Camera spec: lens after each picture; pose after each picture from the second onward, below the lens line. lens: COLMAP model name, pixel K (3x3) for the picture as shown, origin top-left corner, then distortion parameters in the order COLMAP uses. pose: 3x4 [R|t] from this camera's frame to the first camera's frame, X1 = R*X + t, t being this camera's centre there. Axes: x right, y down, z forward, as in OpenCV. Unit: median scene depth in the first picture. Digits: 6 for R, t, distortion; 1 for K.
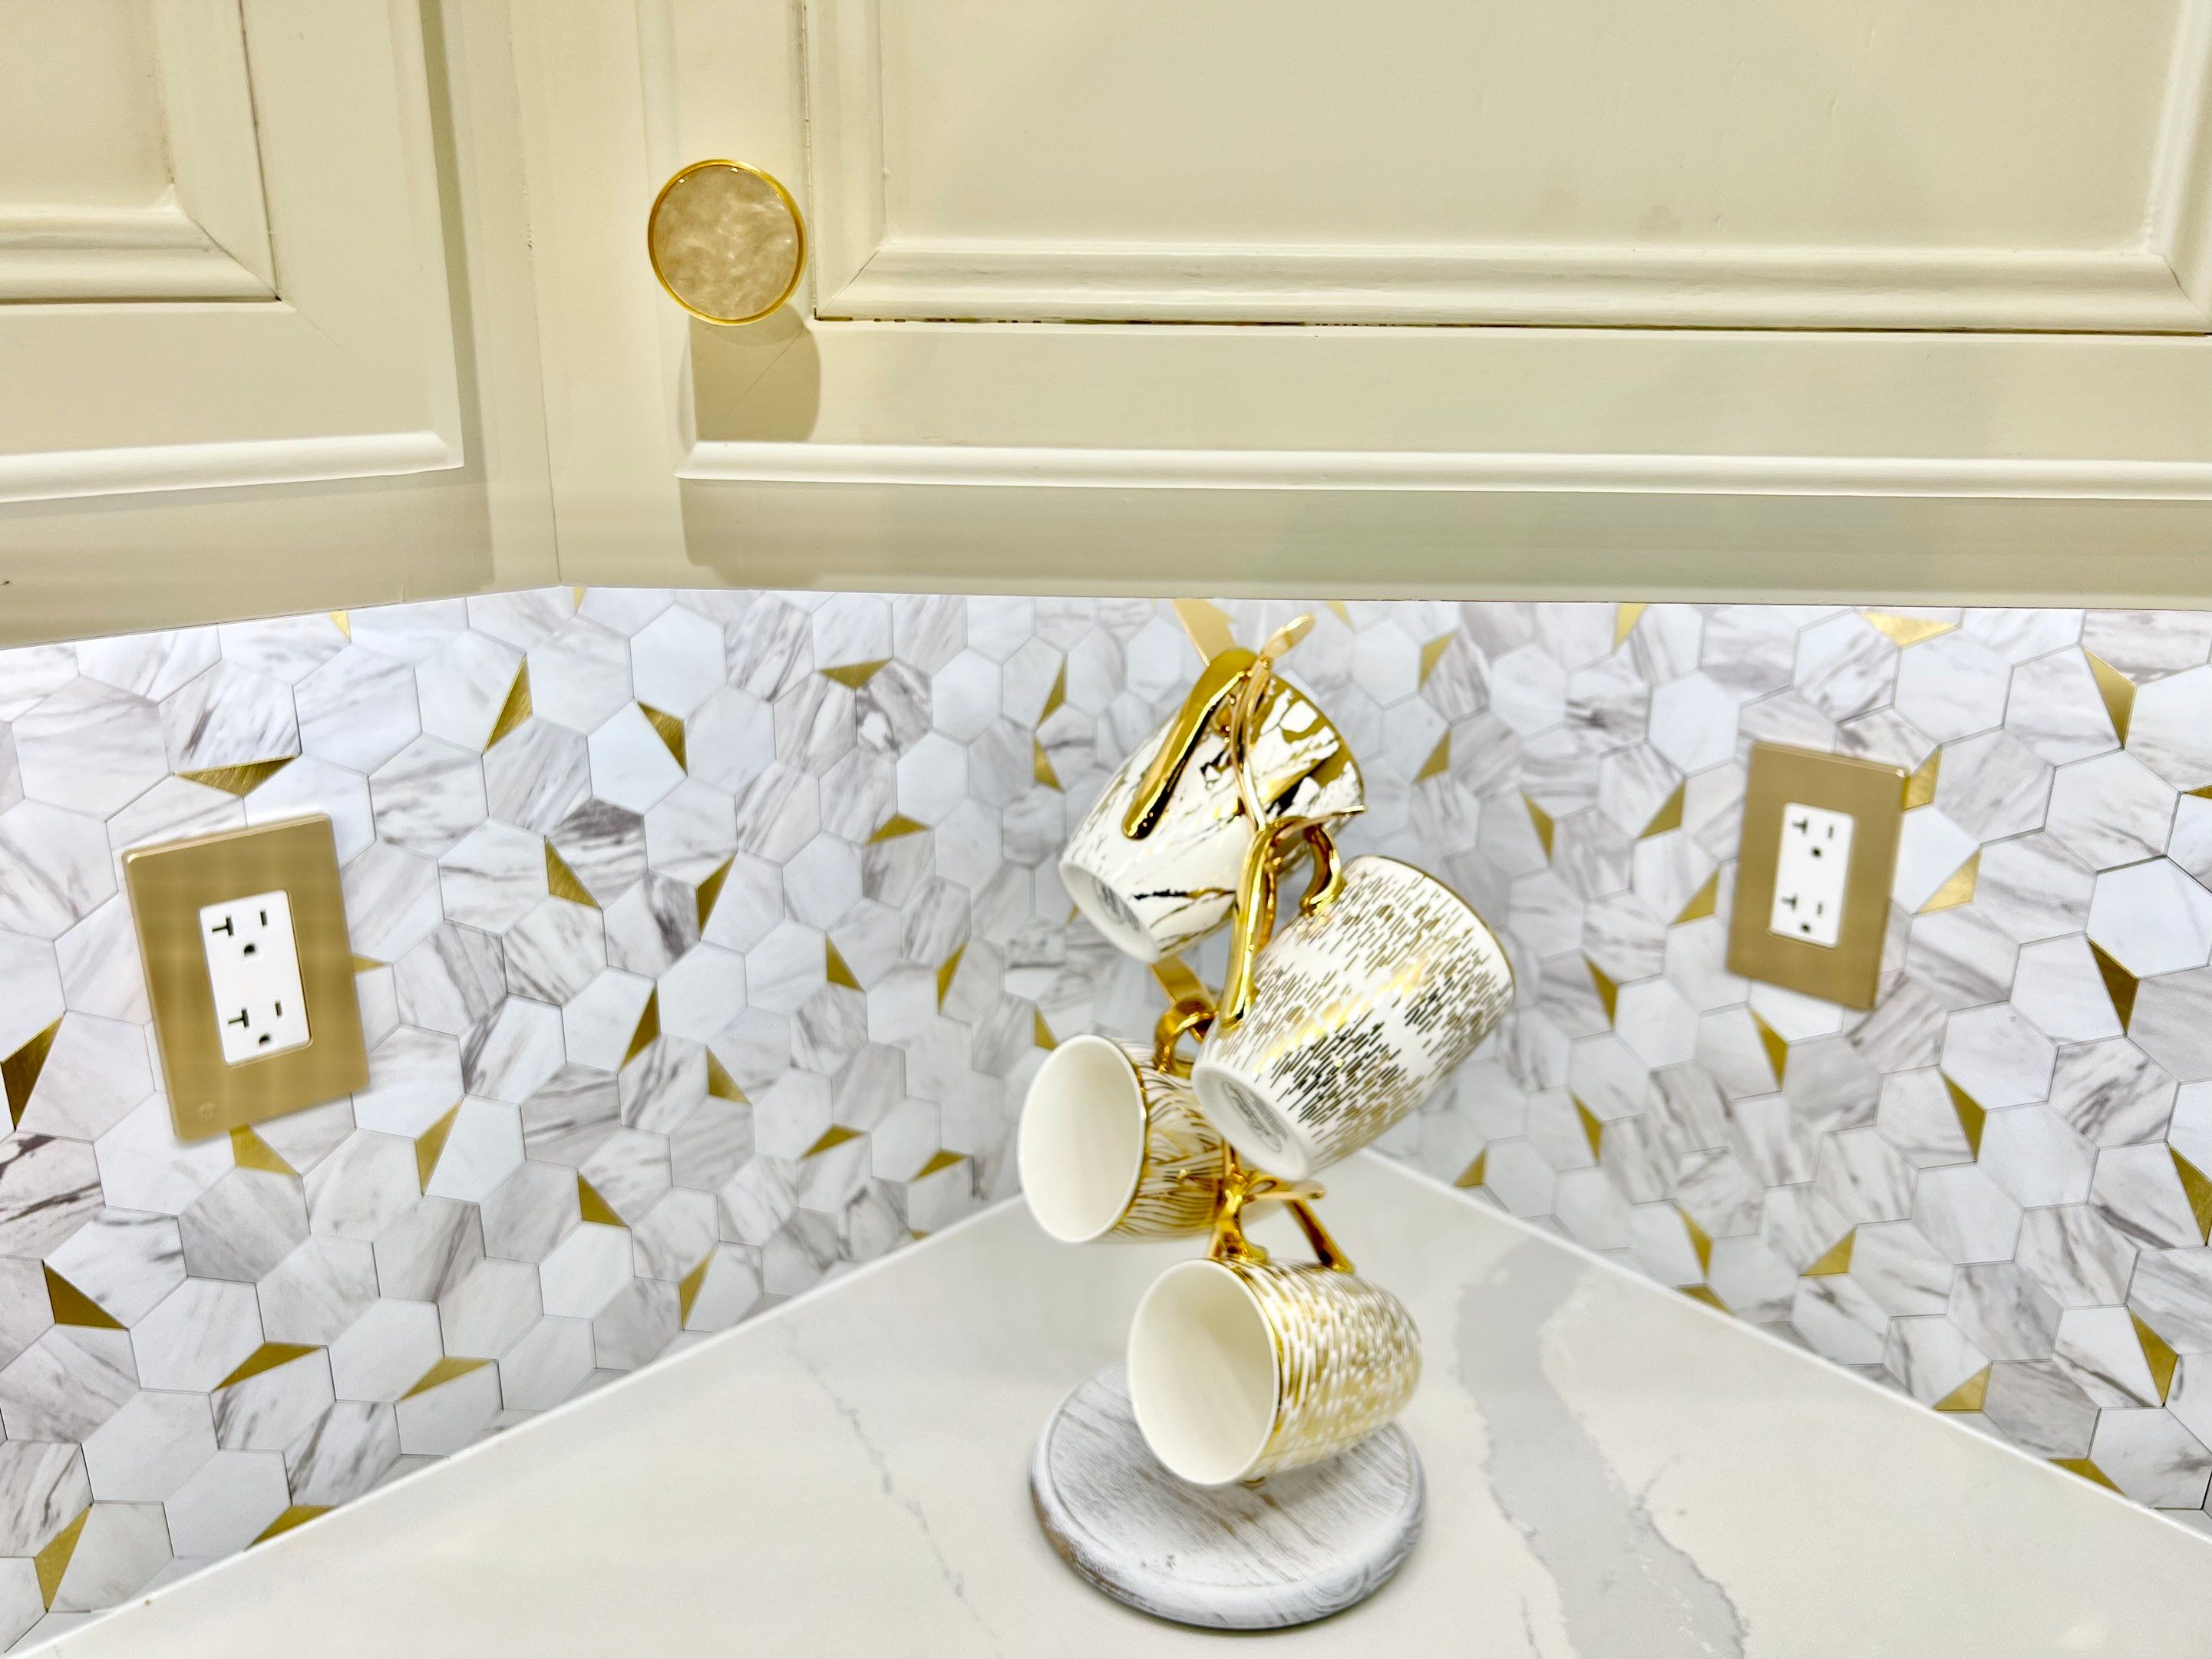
lens RADIAL K [[1675.5, 0, 1136.9], [0, 1675.5, 845.6], [0, 0, 1]] dist [0.034587, -0.041721]
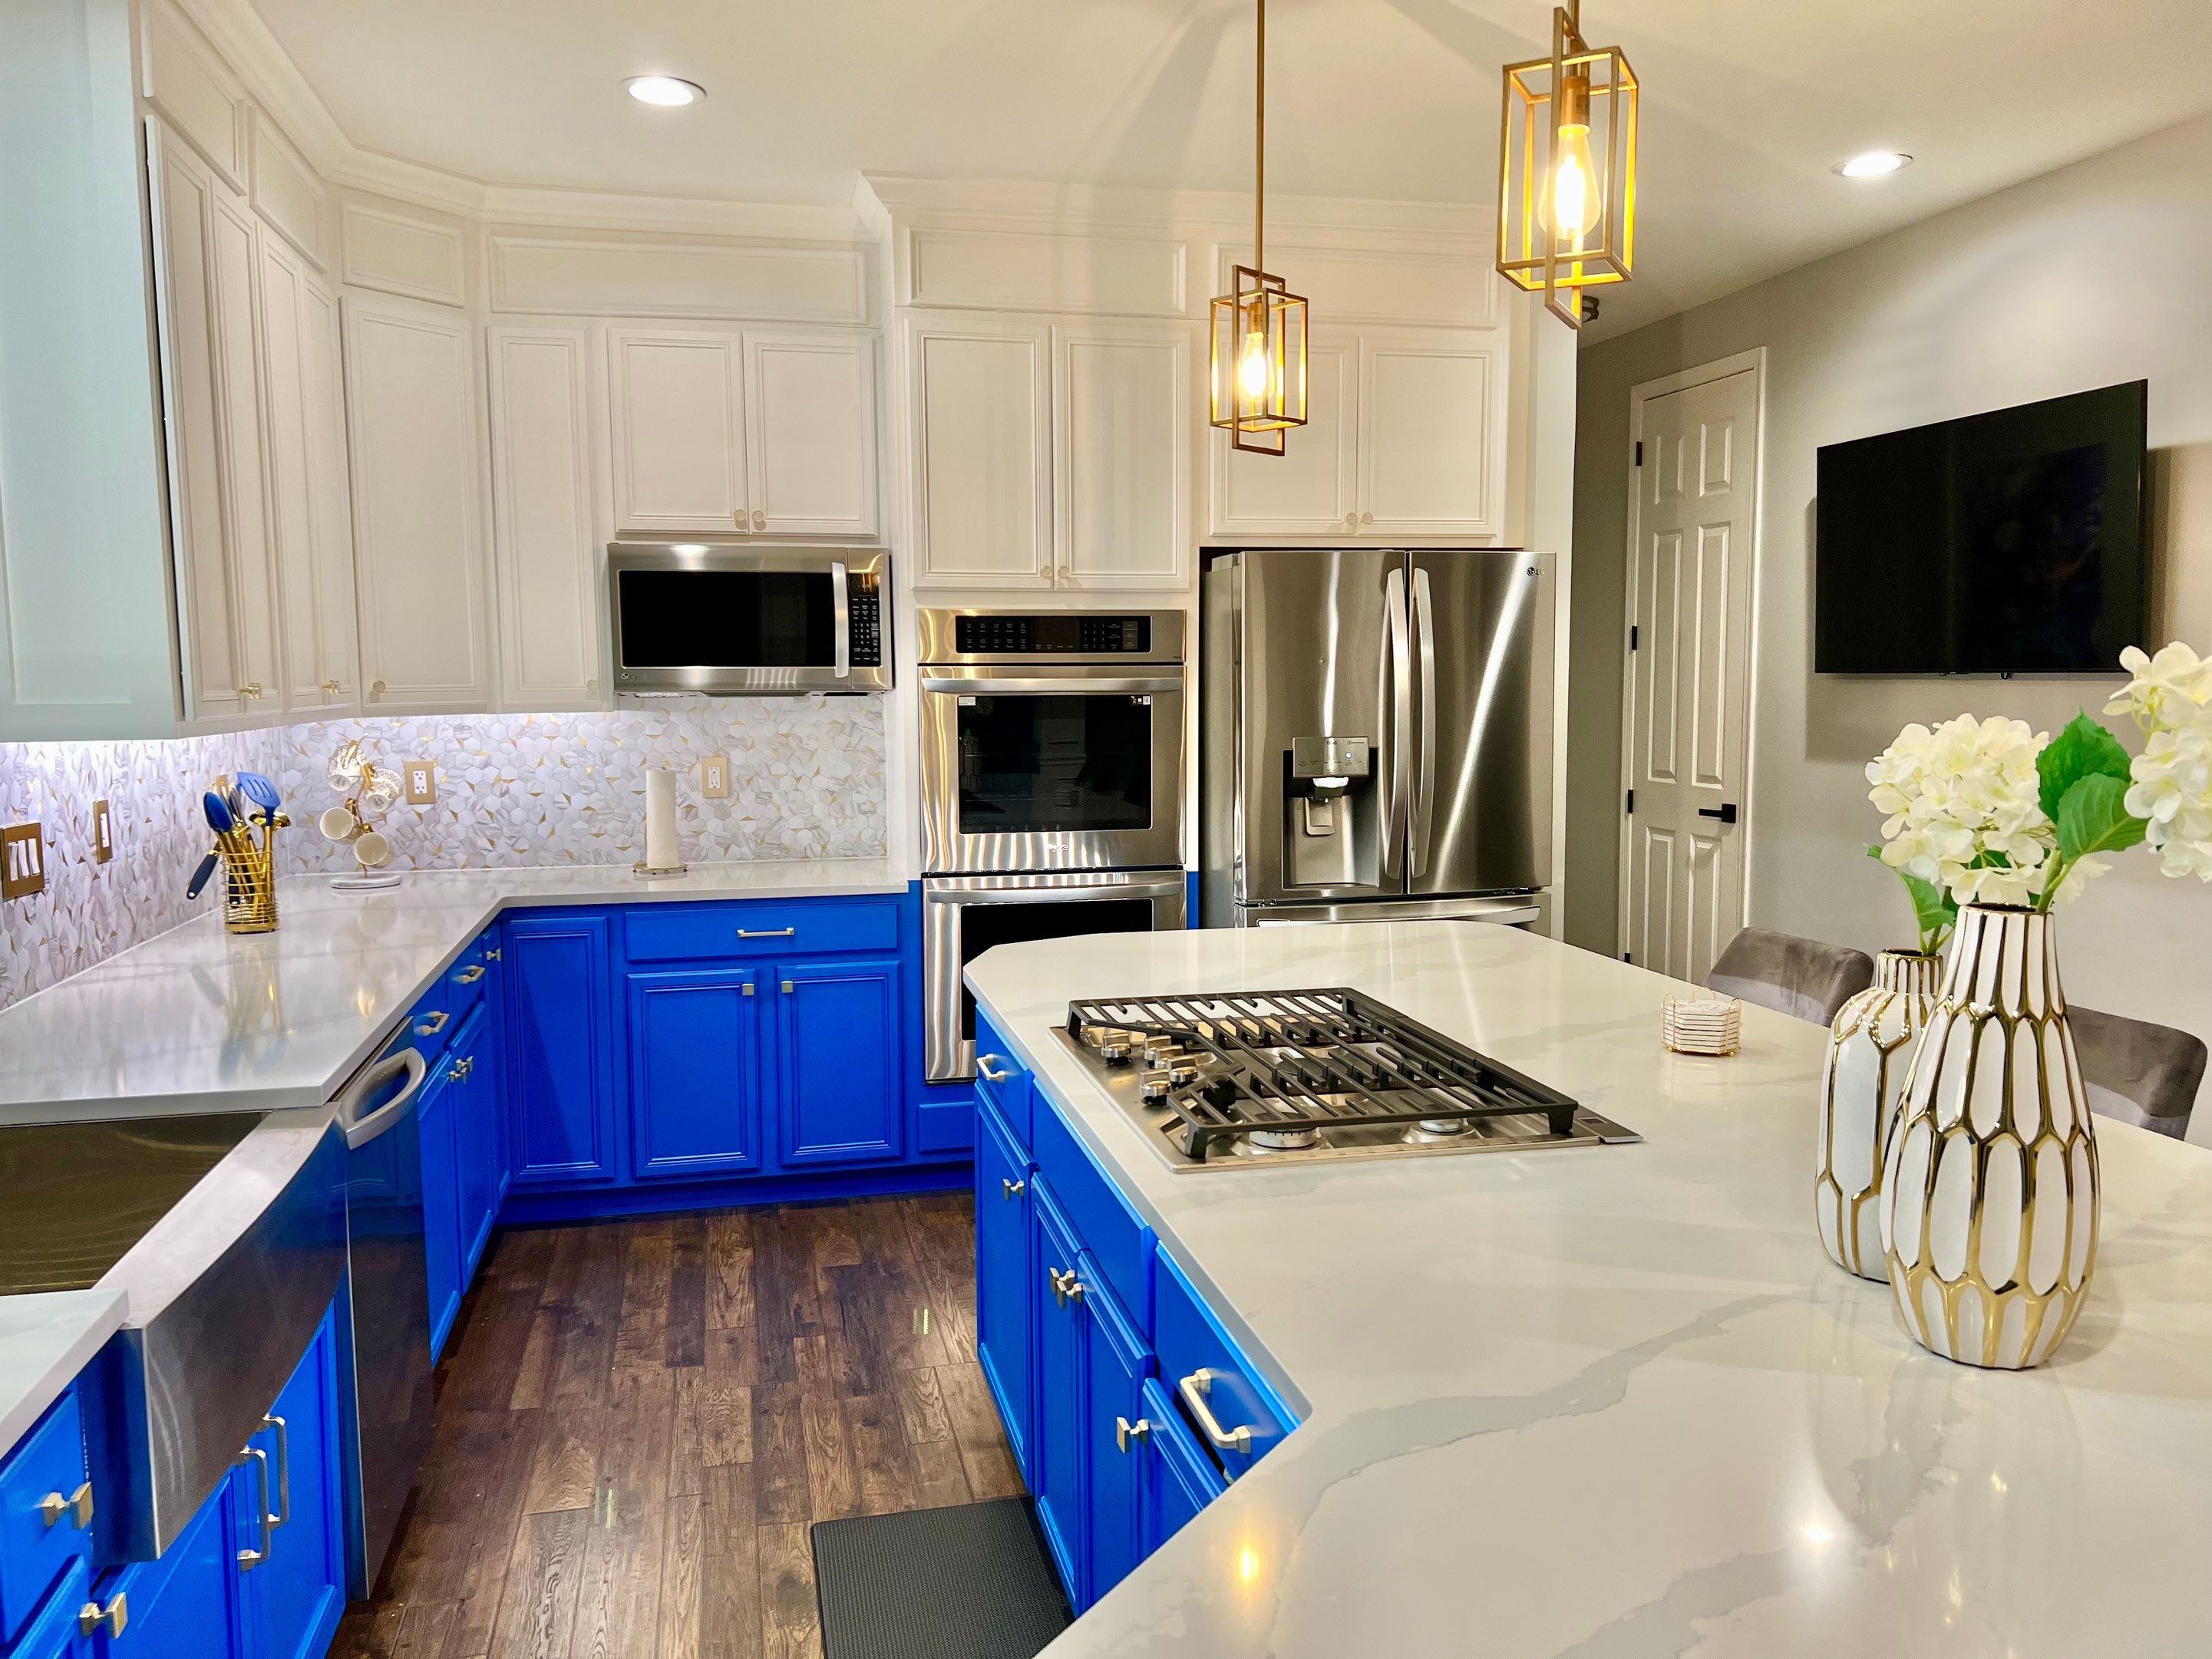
lens RADIAL K [[1675.5, 0, 1123.4], [0, 1675.5, 830.7], [0, 0, 1]] dist [0.034587, -0.041721]
pose [[0.512346, -0.099998, 0.852937, -3.552450], [0.289600, 0.955139, -0.061978, 1.320789], [-0.808476, 0.278765, 0.518321, -4.201099]]
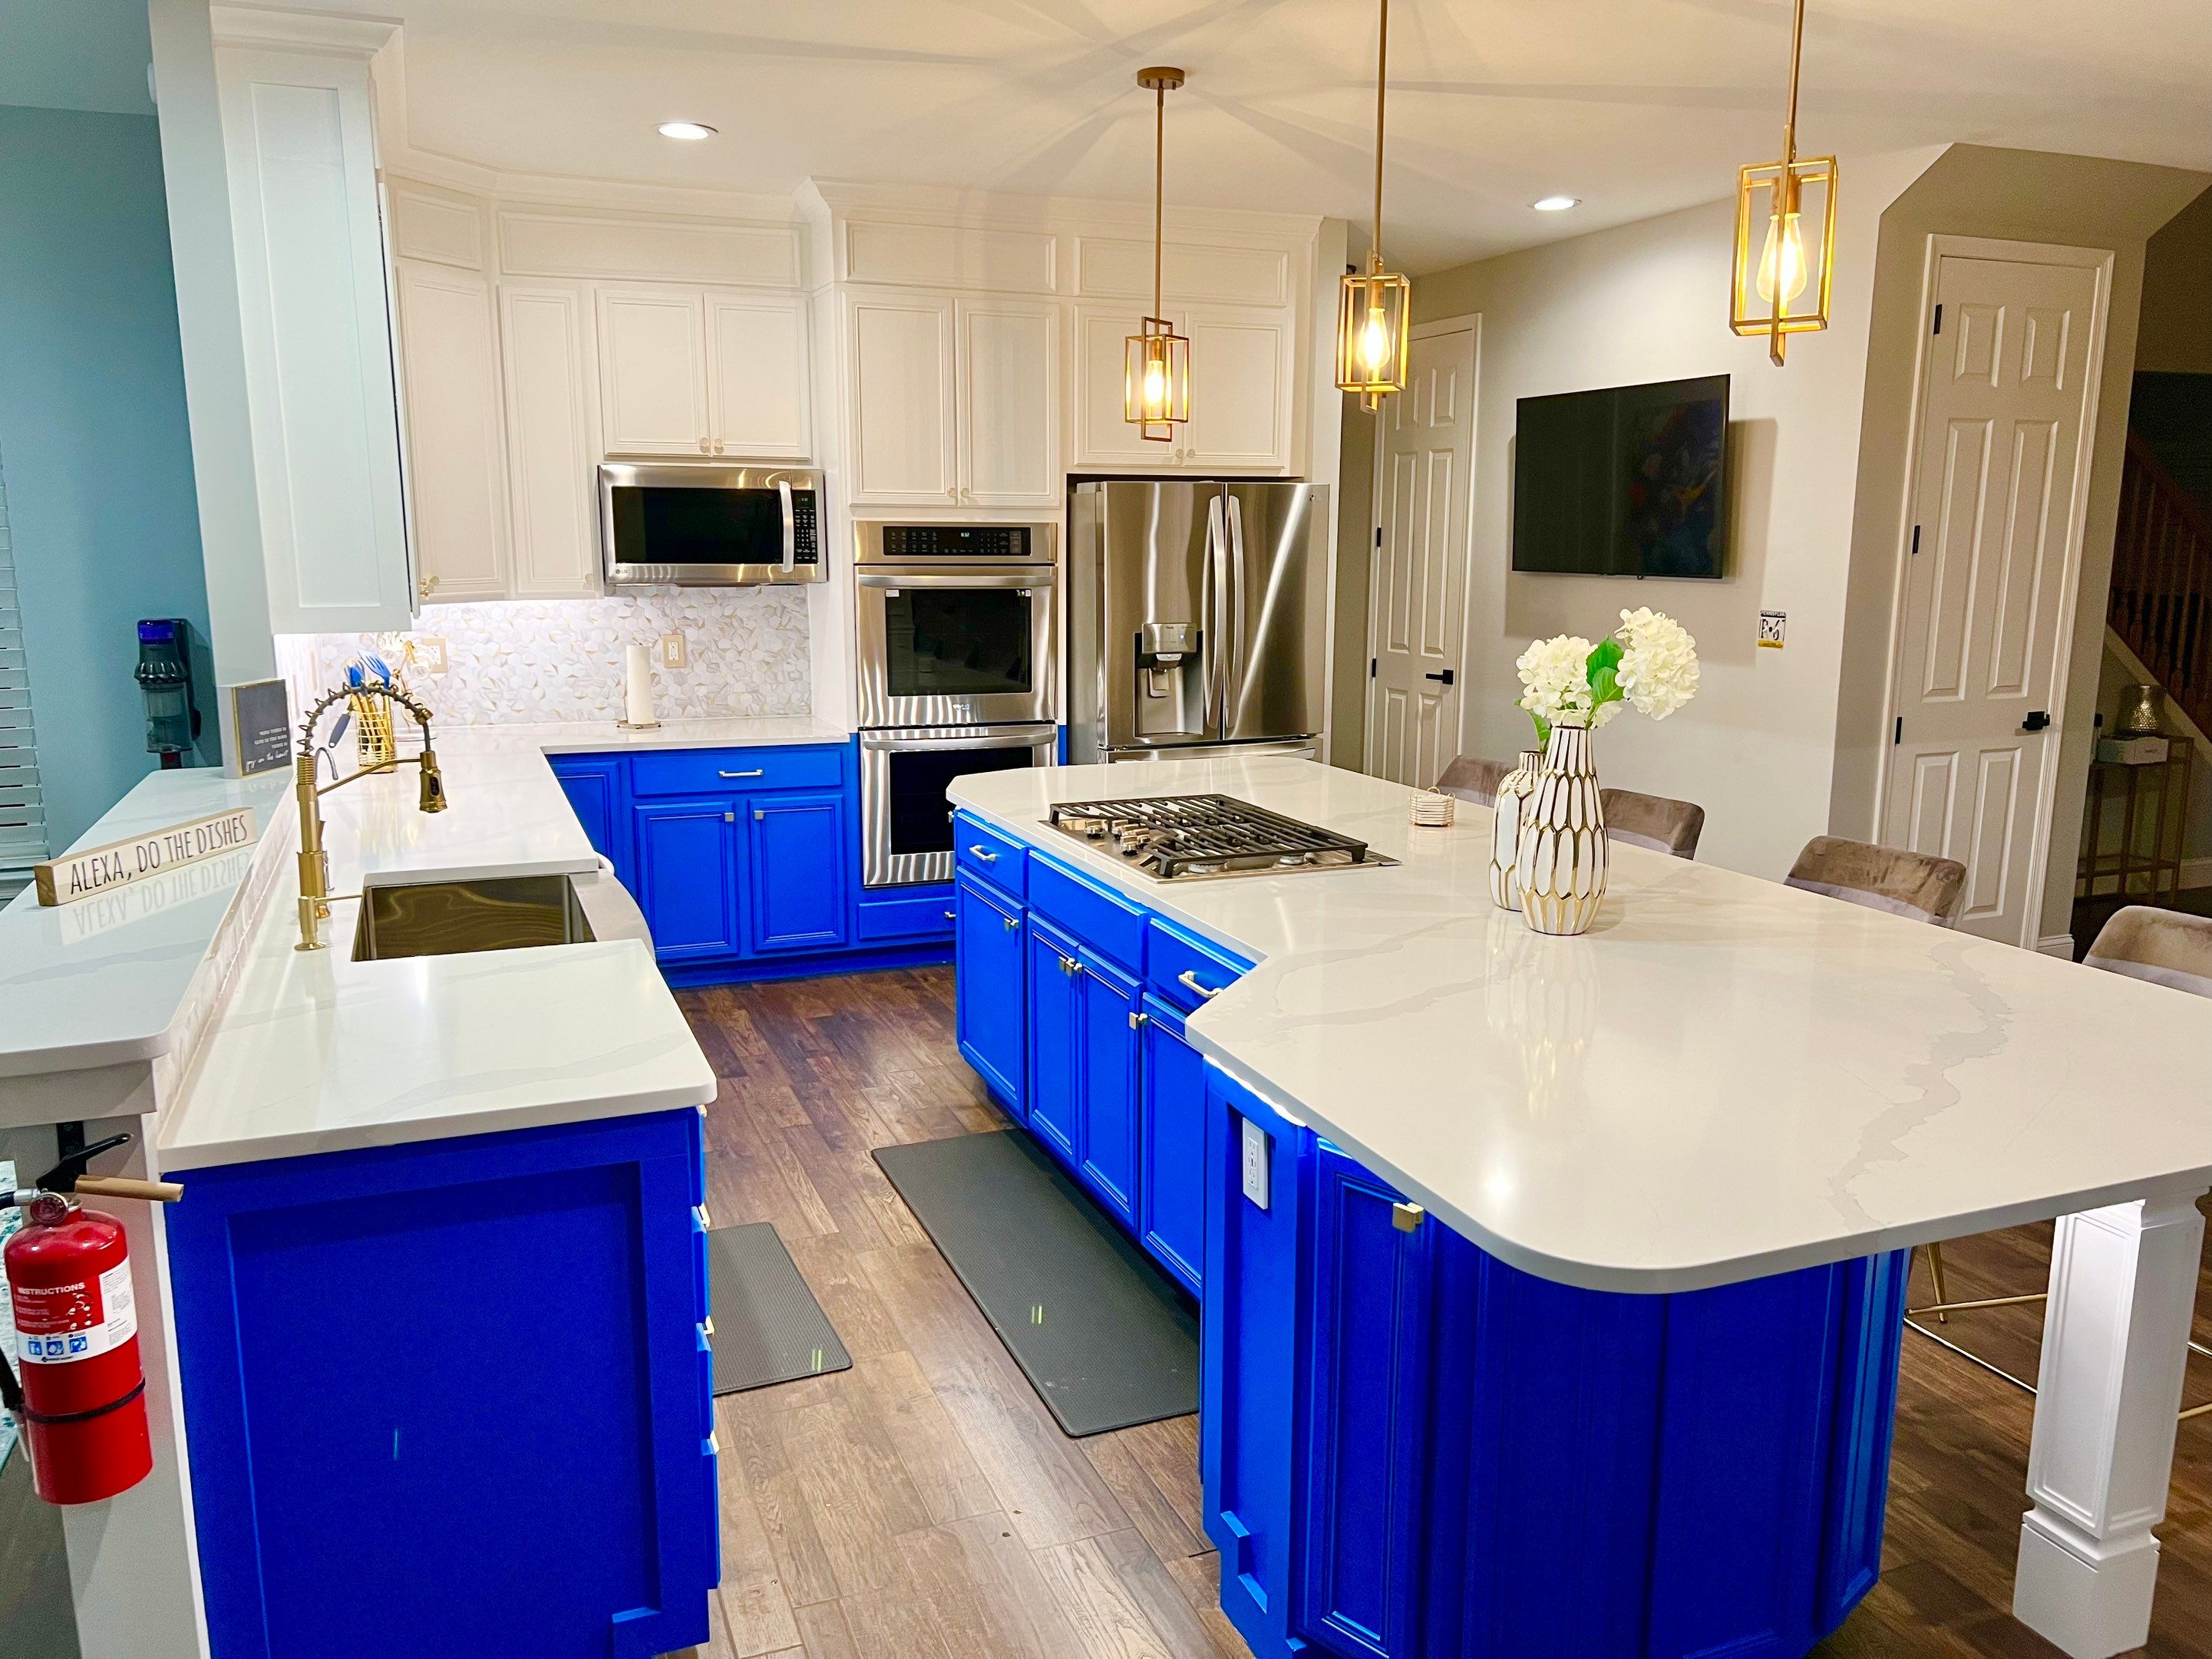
lens RADIAL K [[1675.5, 0, 1157.6], [0, 1675.5, 857.4], [0, 0, 1]] dist [0.034587, -0.041721]
pose [[0.354881, -0.192920, 0.914790, -5.565878], [0.300058, 0.950217, 0.083987, 1.228607], [-0.885452, 0.244684, 0.395101, -4.633265]]
